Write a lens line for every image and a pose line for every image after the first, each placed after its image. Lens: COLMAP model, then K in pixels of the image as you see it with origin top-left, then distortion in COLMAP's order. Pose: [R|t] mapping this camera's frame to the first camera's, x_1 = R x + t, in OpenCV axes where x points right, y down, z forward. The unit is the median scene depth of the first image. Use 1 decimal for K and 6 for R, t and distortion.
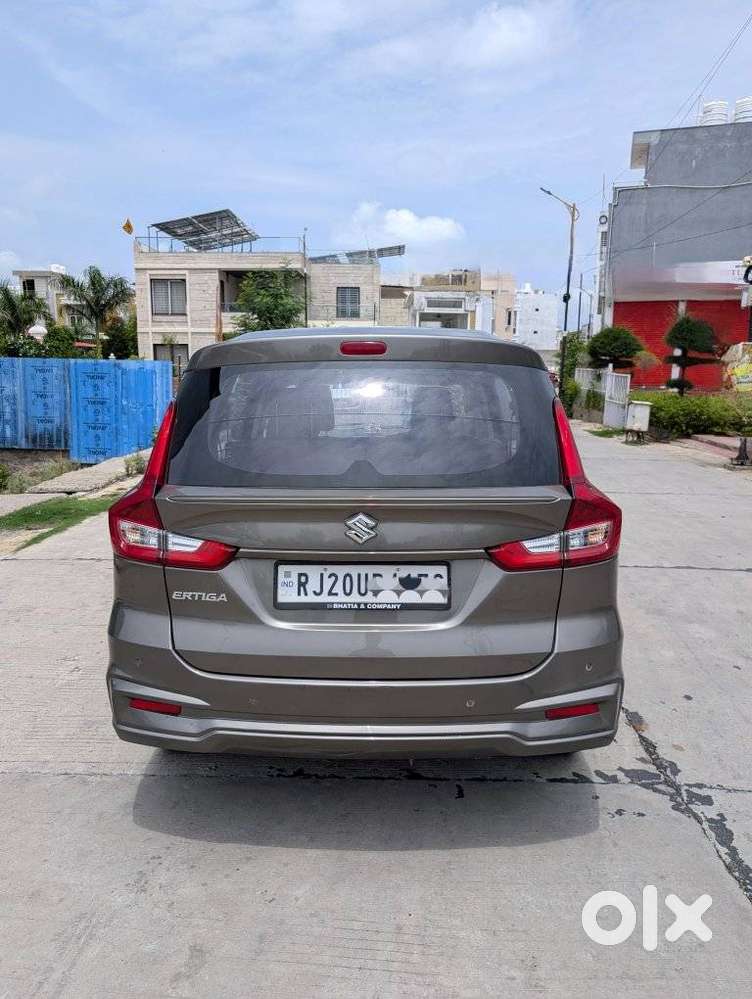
lens RADIAL K [[724.3, 0, 363.1], [0, 724.3, 486.9], [0, 0, 1]] dist [0.013859, -0.013566]
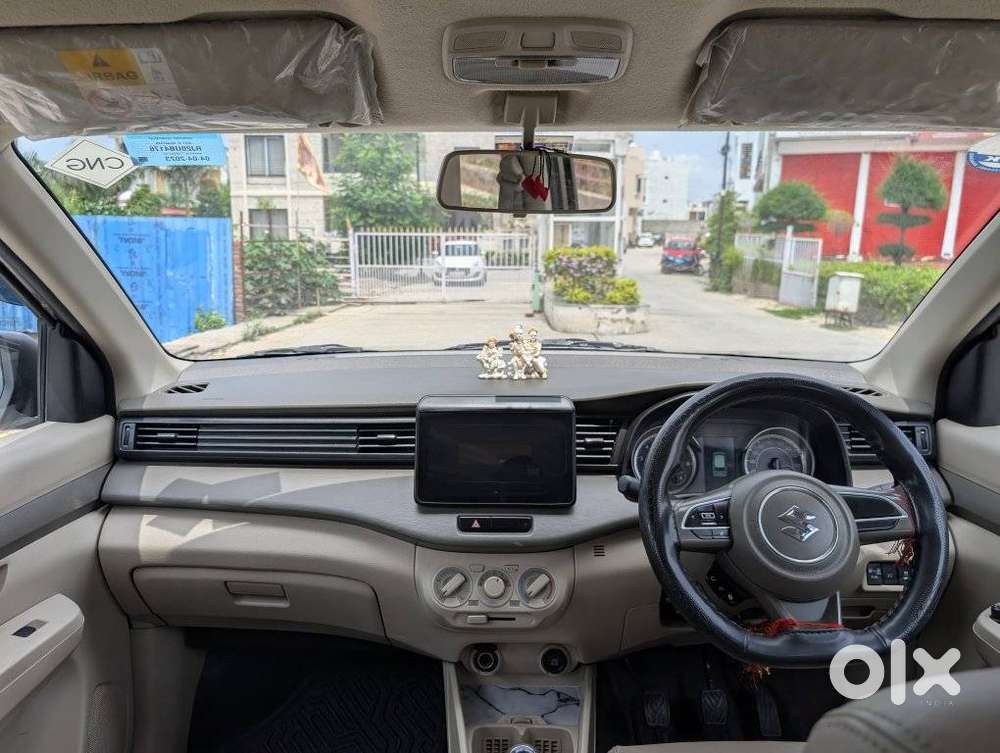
lens RADIAL K [[725.0, 0, 486.0], [0, 725.0, 379.3], [0, 0, 1]] dist [0.013859, -0.013566]
pose [[0.999996, 0.000319, 0.002897, 0.006978], [-0.000395, 0.999655, 0.026254, -0.143070], [-0.002887, -0.026255, 0.999651, 1.307583]]
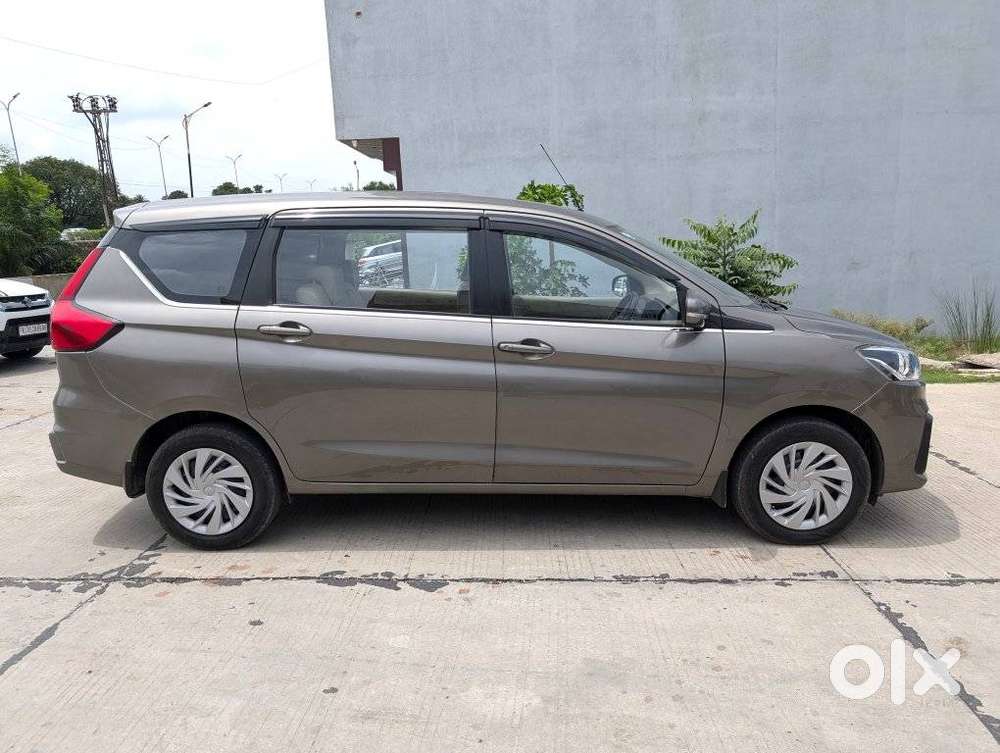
lens RADIAL K [[725.0, 0, 495.2], [0, 725.0, 380.1], [0, 0, 1]] dist [0.013859, -0.013566]
pose [[0.007508, 0.184995, -0.982711, 1.355098], [-0.137488, 0.973596, 0.182229, -0.180037], [0.990475, 0.133742, 0.032745, 1.359646]]
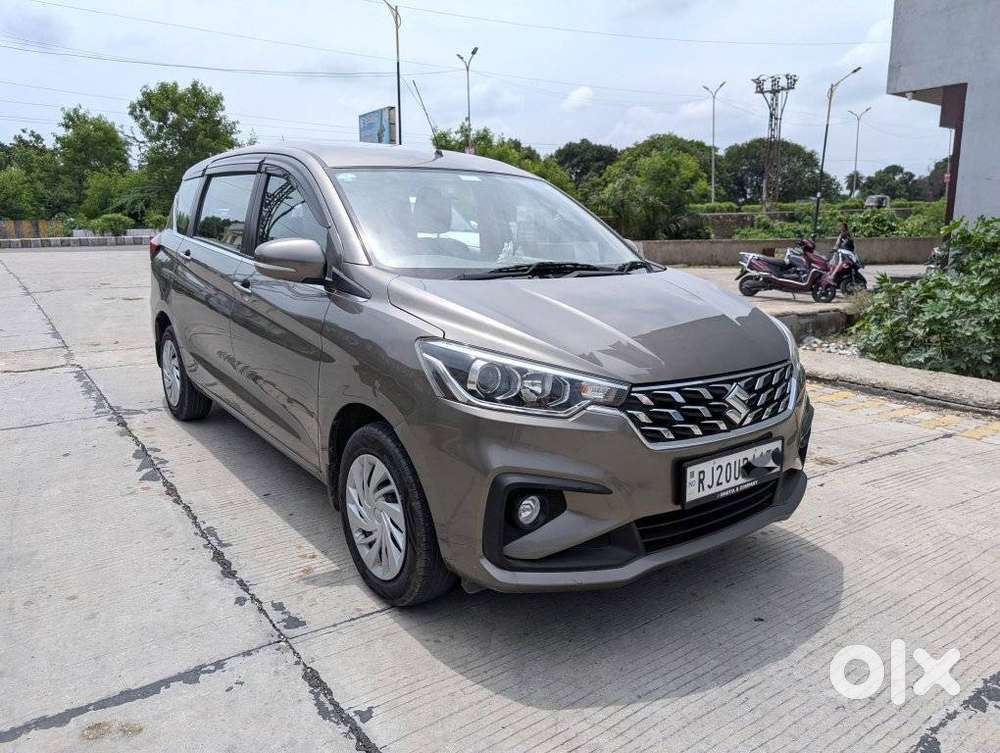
lens RADIAL K [[725.0, 0, 497.5], [0, 725.0, 373.6], [0, 0, 1]] dist [0.013859, -0.013566]
pose [[-0.784422, 0.115392, -0.609399, 0.673793], [-0.110948, 0.940587, 0.320916, -0.307812], [0.610224, 0.319345, -0.725014, 2.492542]]
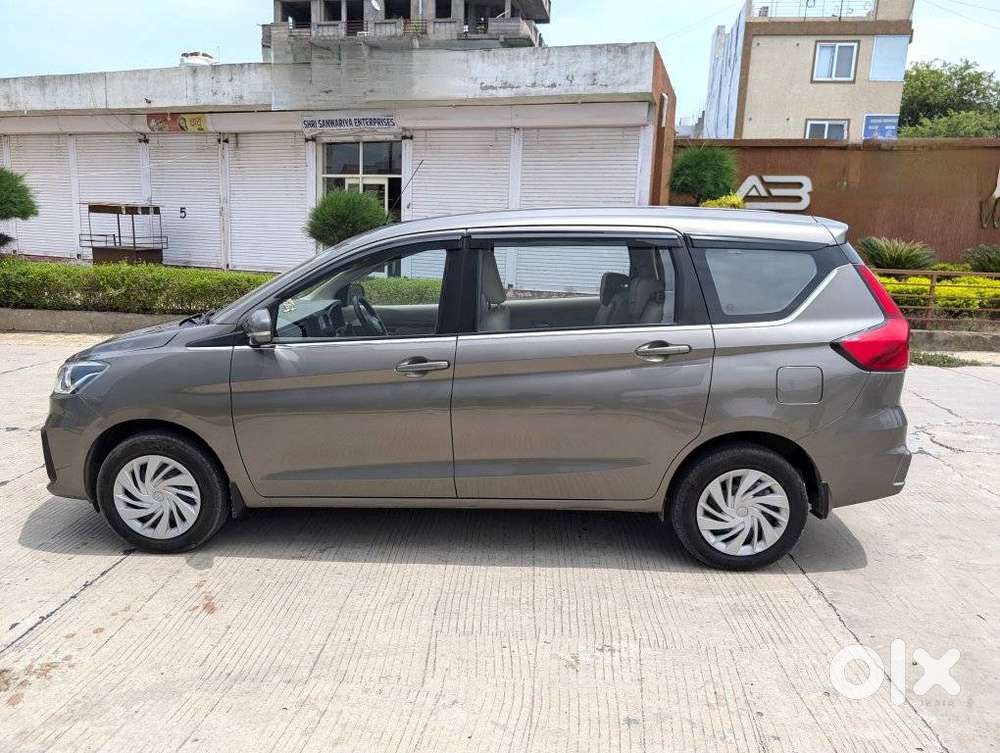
lens RADIAL K [[725.0, 0, 493.3], [0, 725.0, 372.8], [0, 0, 1]] dist [0.013859, -0.013566]
pose [[0.015815, -0.188453, 0.981955, -1.327135], [0.139989, 0.972822, 0.184446, -0.213328], [-0.990027, 0.134545, 0.041767, 1.299112]]
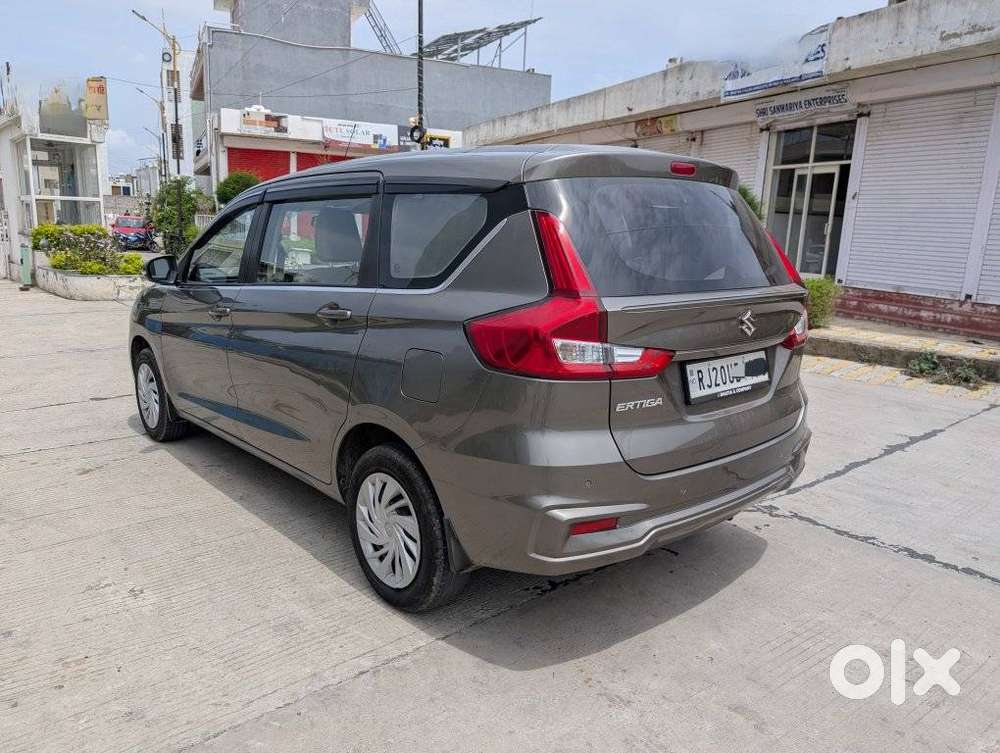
lens RADIAL K [[725.0, 0, 490.1], [0, 725.0, 380.7], [0, 0, 1]] dist [0.013859, -0.013566]
pose [[0.733988, -0.122350, 0.668051, -0.742917], [0.084555, 0.992449, 0.088861, 0.006450], [-0.673879, -0.008735, 0.738790, 0.274019]]
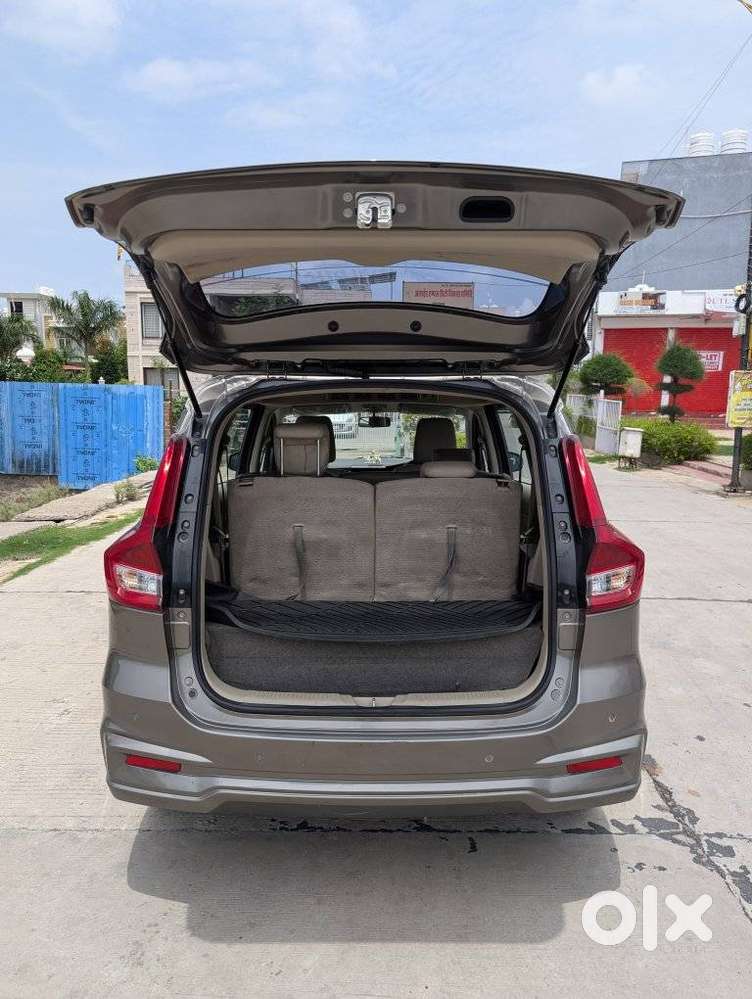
lens RADIAL K [[724.3, 0, 373.5], [0, 724.3, 498.8], [0, 0, 1]] dist [0.013859, -0.013566]
pose [[0.999632, 0.000041, 0.027127, -0.019815], [0.000407, 0.999863, -0.016522, -0.017558], [-0.027124, 0.016527, 0.999495, 0.035786]]
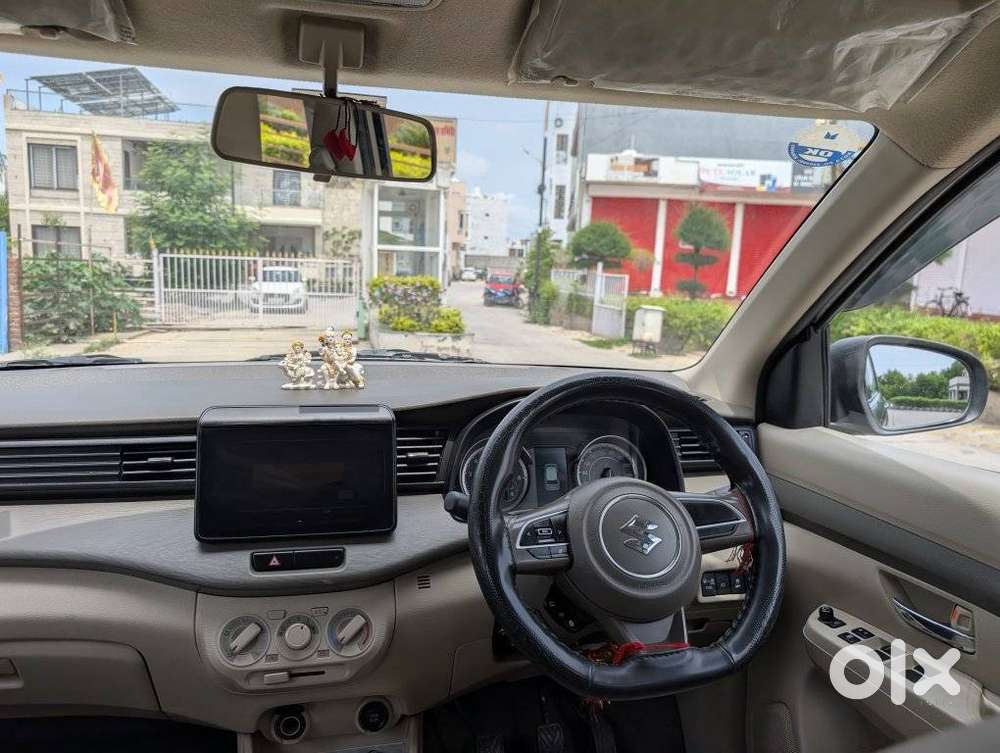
lens RADIAL K [[725.0, 0, 495.5], [0, 725.0, 380.4], [0, 0, 1]] dist [0.013859, -0.013566]
pose [[0.967975, -0.006509, 0.250963, 0.017997], [0.010495, 0.999839, -0.014545, -0.127933], [-0.250828, 0.016713, 0.967887, 1.362646]]
